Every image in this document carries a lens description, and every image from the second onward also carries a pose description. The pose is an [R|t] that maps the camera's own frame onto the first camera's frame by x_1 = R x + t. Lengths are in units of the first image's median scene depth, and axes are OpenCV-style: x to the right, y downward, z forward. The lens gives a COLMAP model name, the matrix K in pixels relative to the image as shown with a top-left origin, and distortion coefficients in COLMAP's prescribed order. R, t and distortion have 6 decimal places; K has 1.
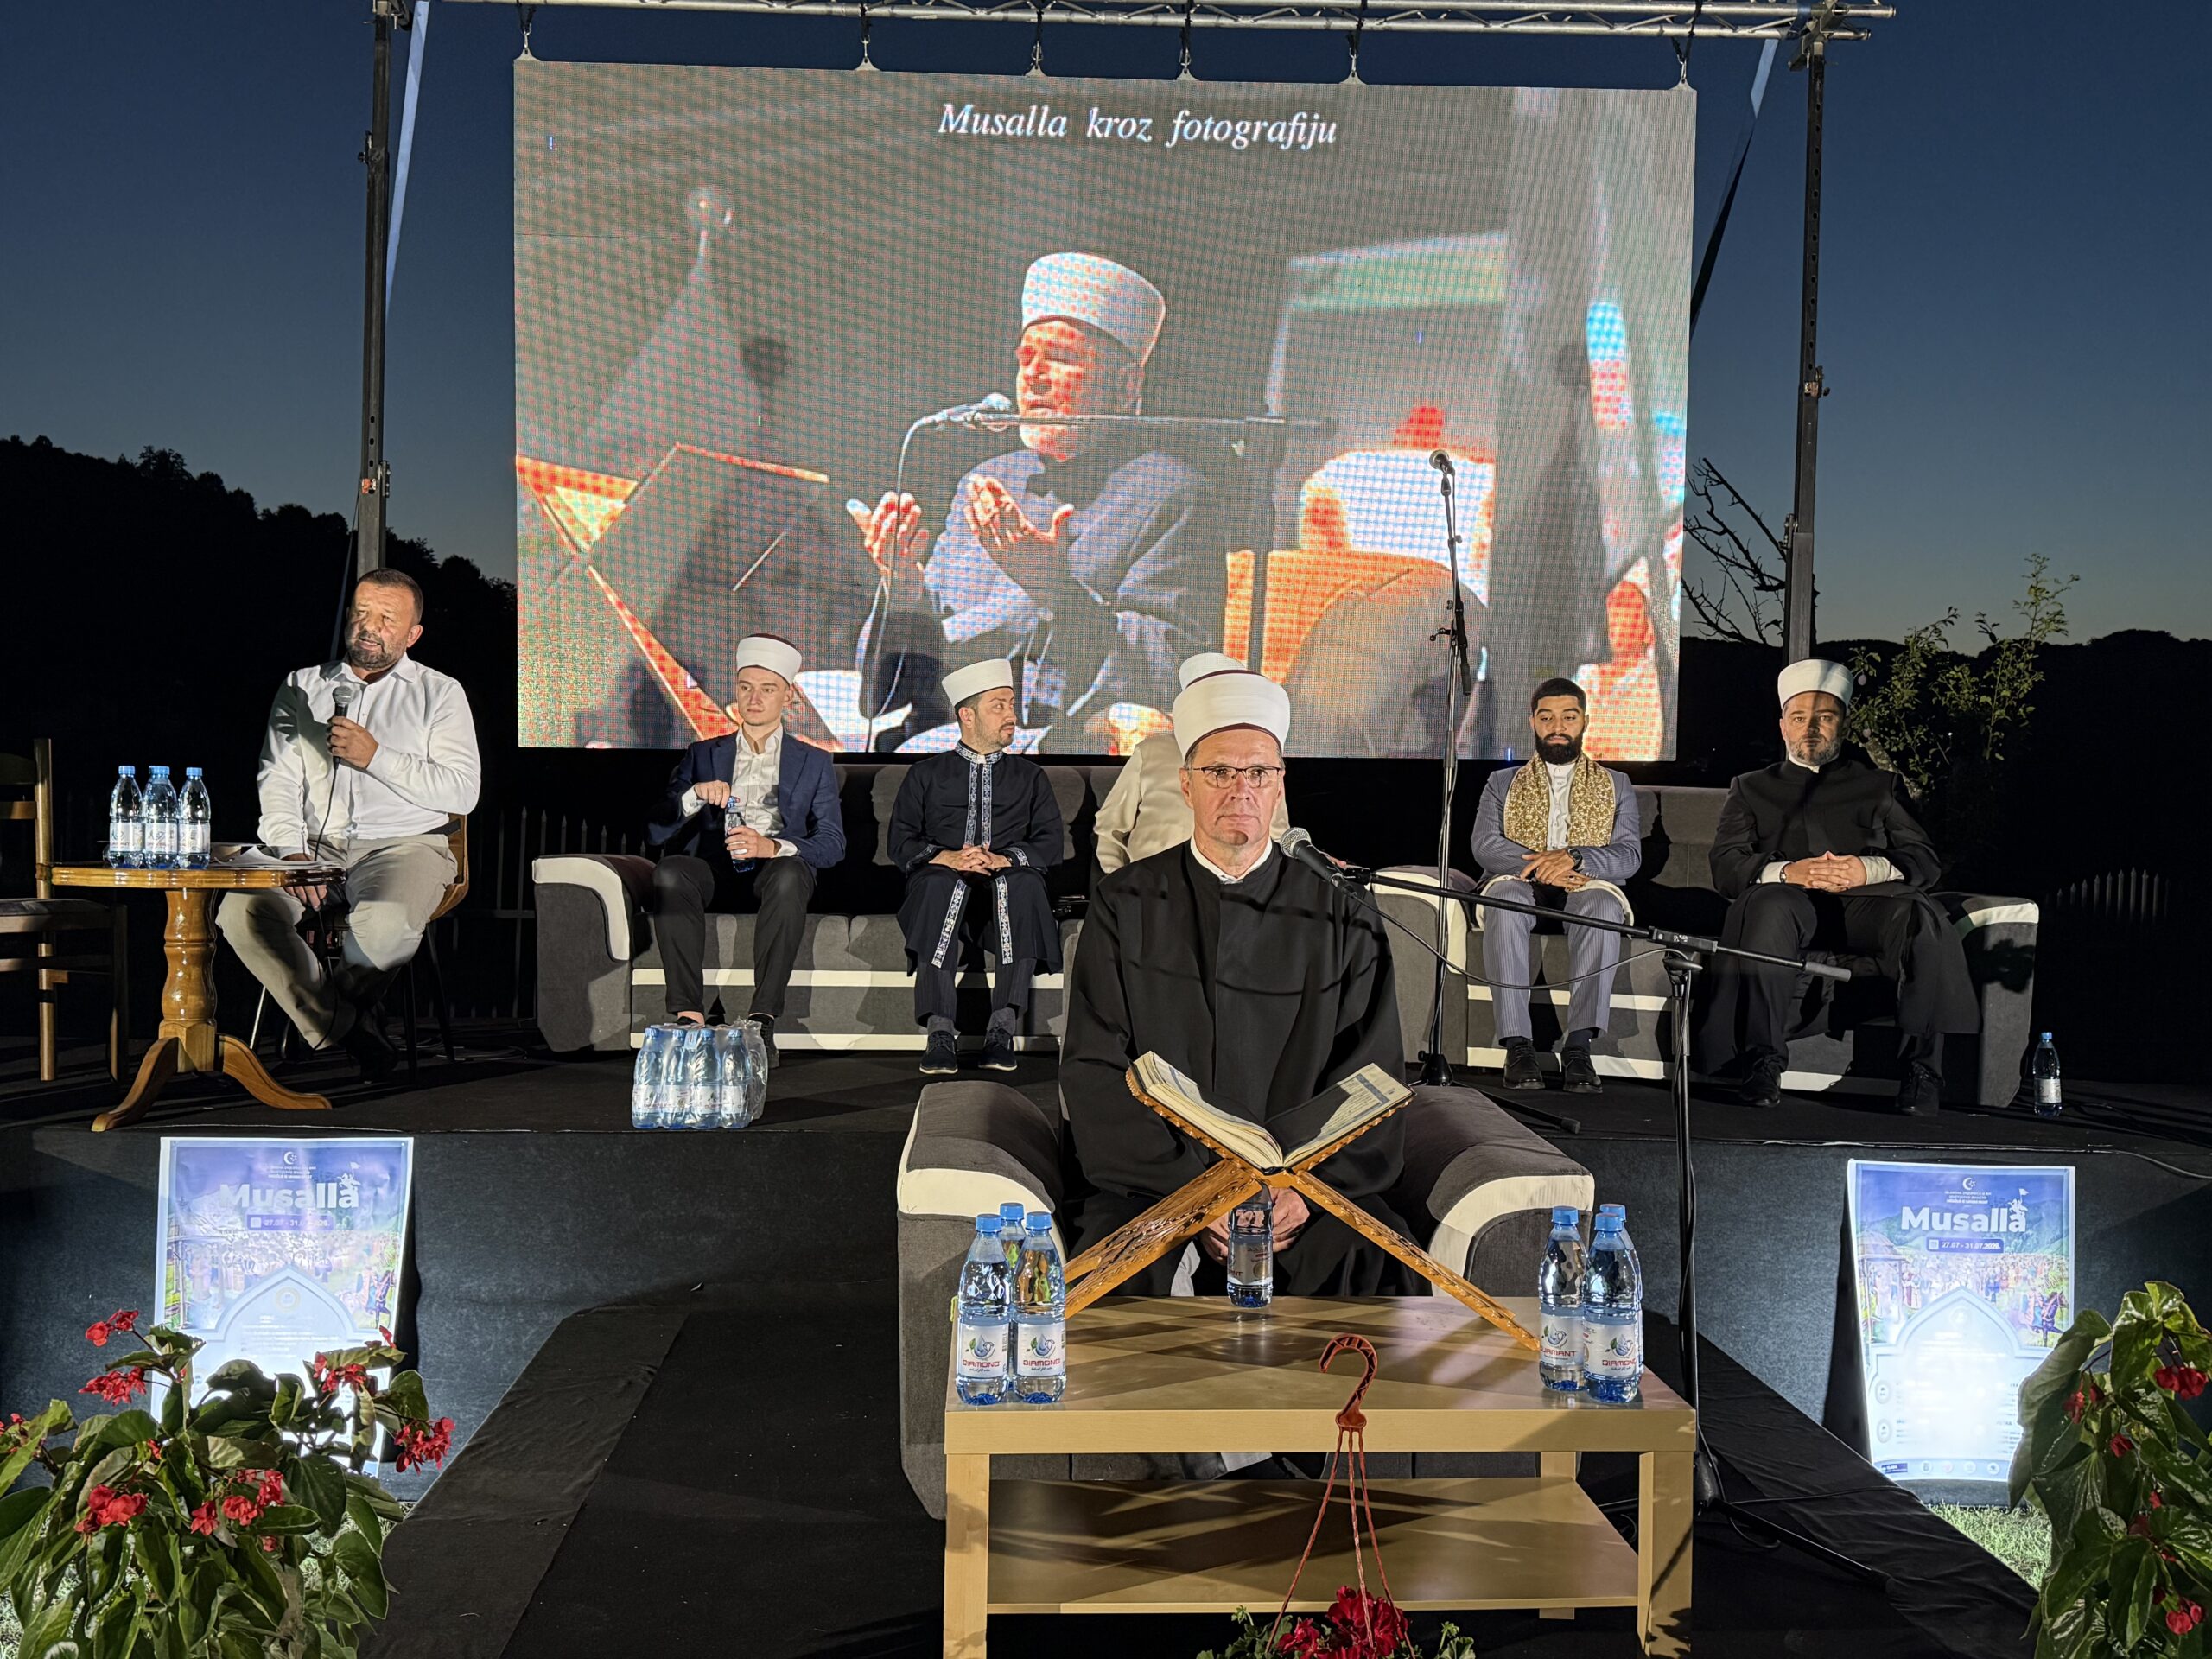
lens RADIAL K [[2145.9, 0, 1095.0], [0, 2145.9, 822.6], [0, 0, 1]] dist [0.020159, 0.000000]
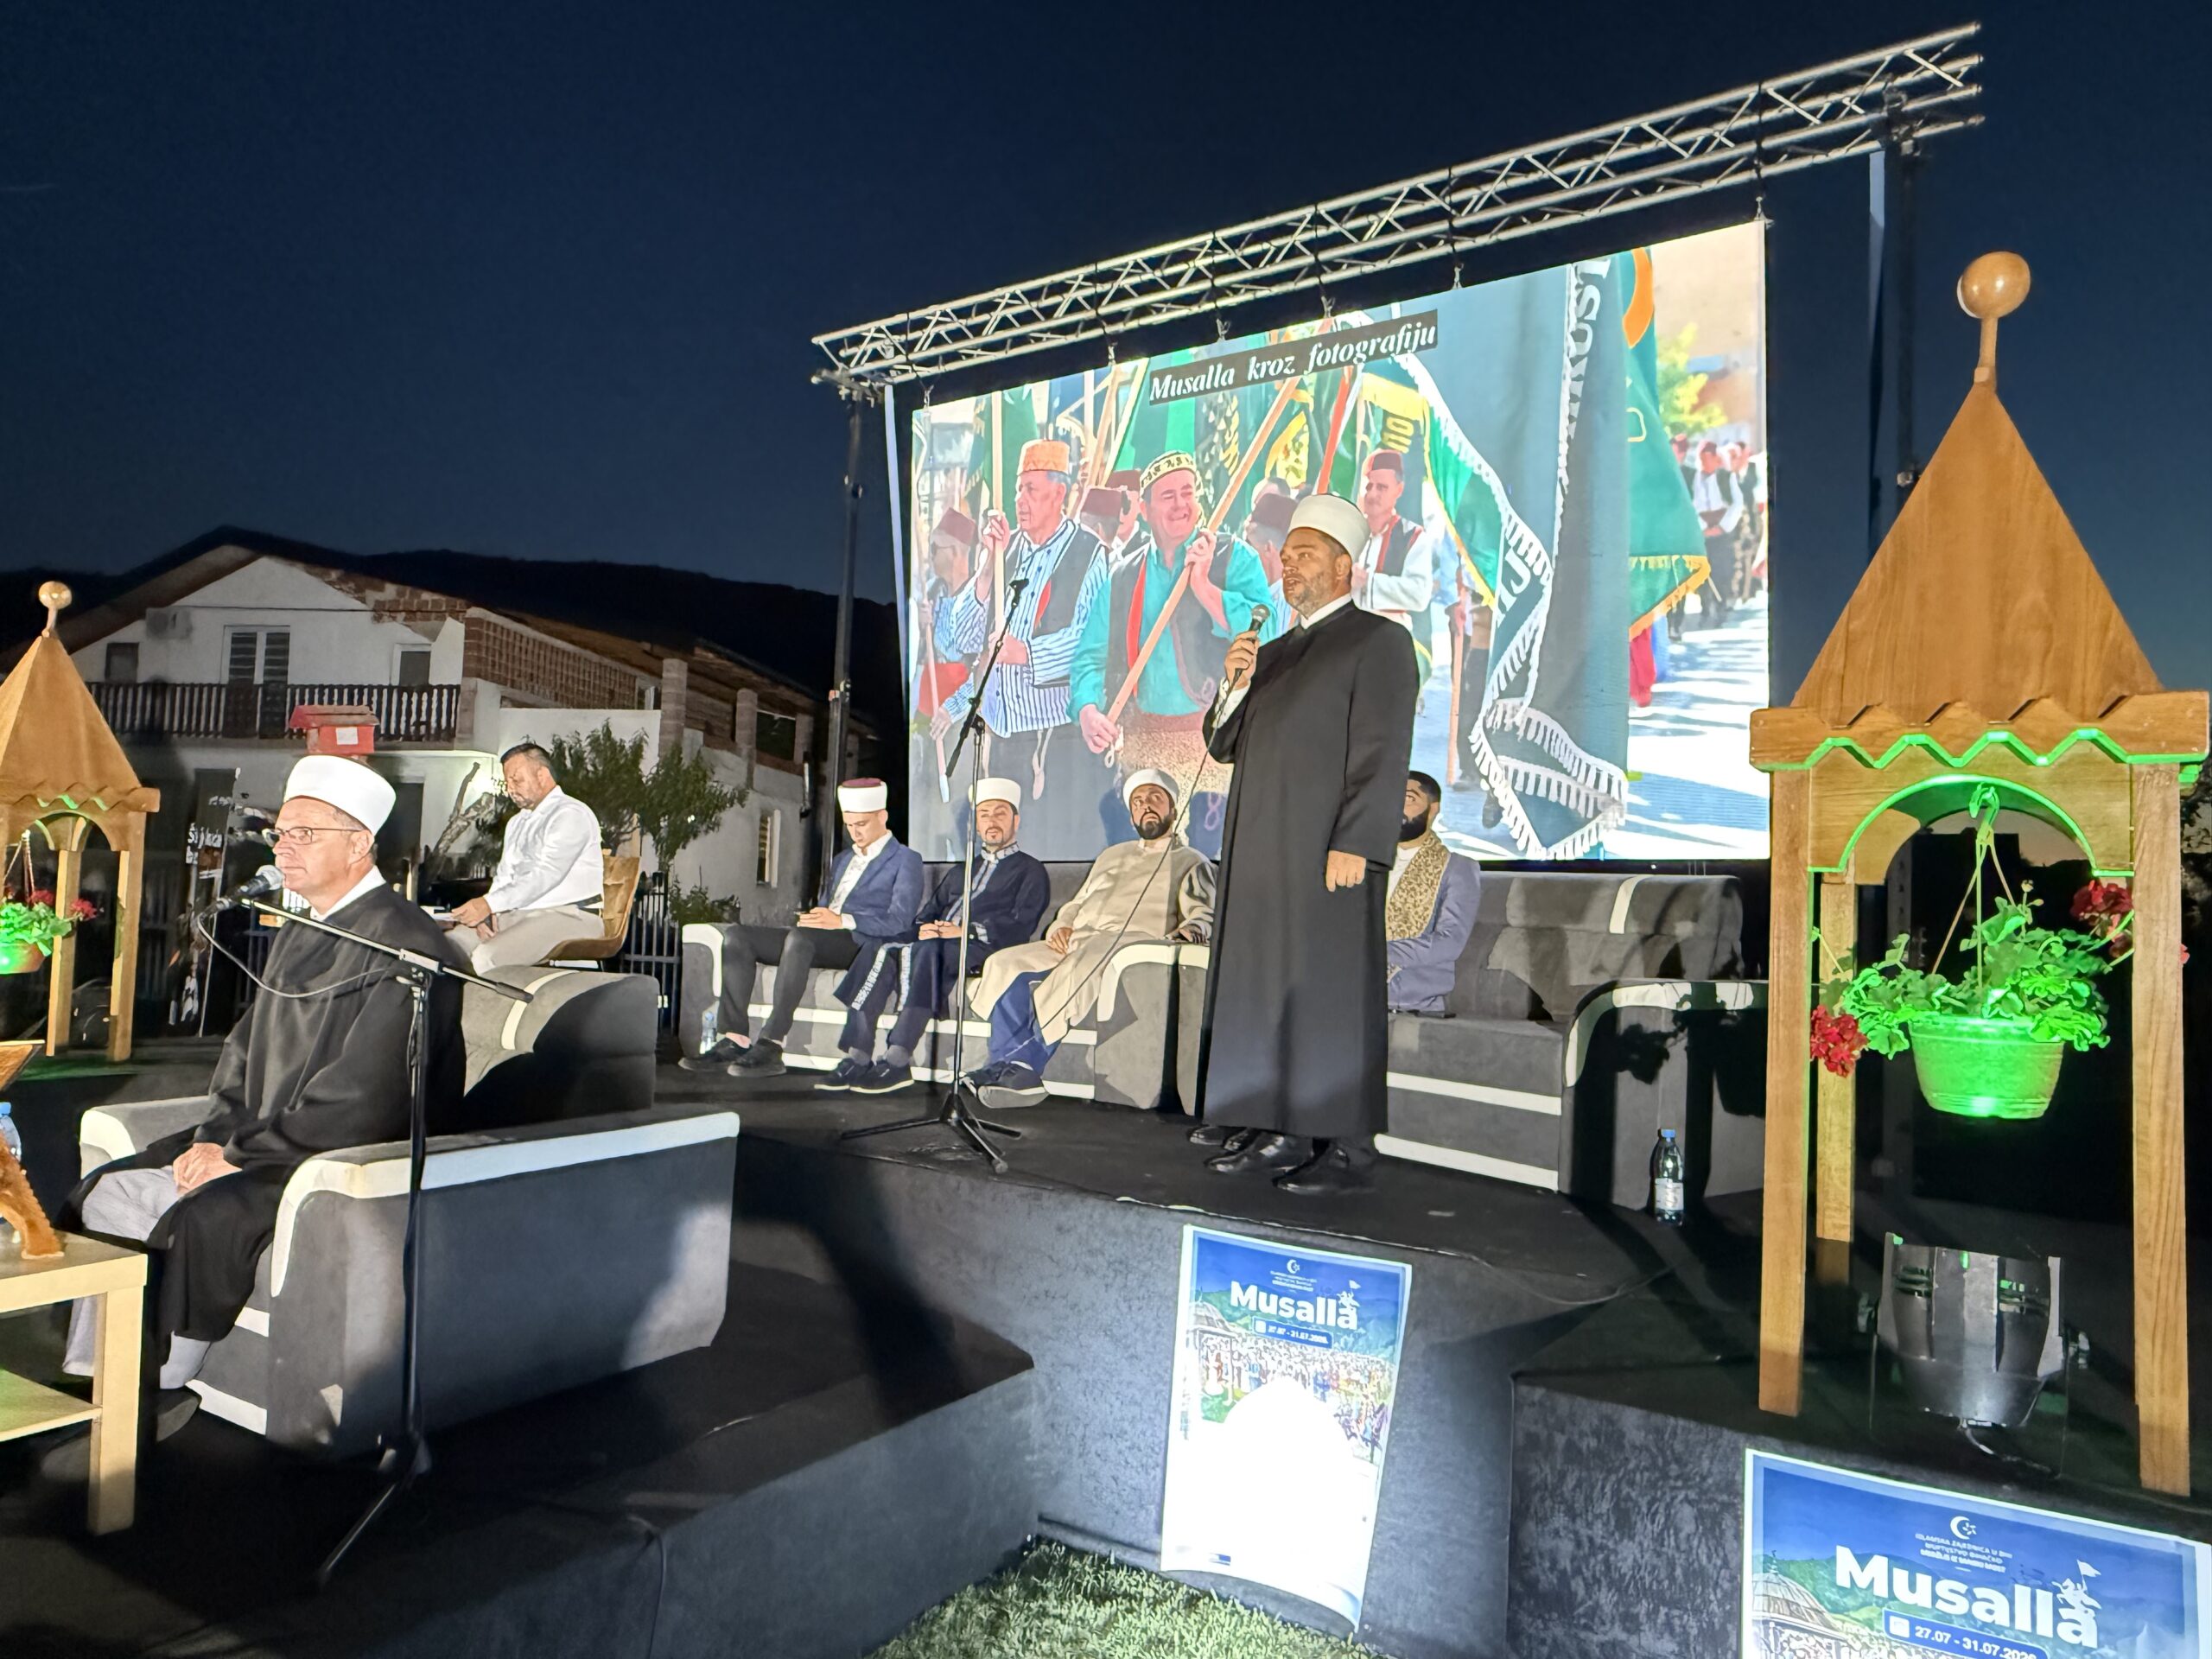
lens RADIAL K [[1468.0, 0, 1100.3], [0, 1468.0, 828.0], [0, 0, 1]] dist [-0.005928, -0.001348]
pose [[0.809402, -0.031337, -0.586418, 0.716280], [-0.017001, 0.996906, -0.076738, 0.026995], [0.587009, 0.072082, 0.806365, 0.417720]]
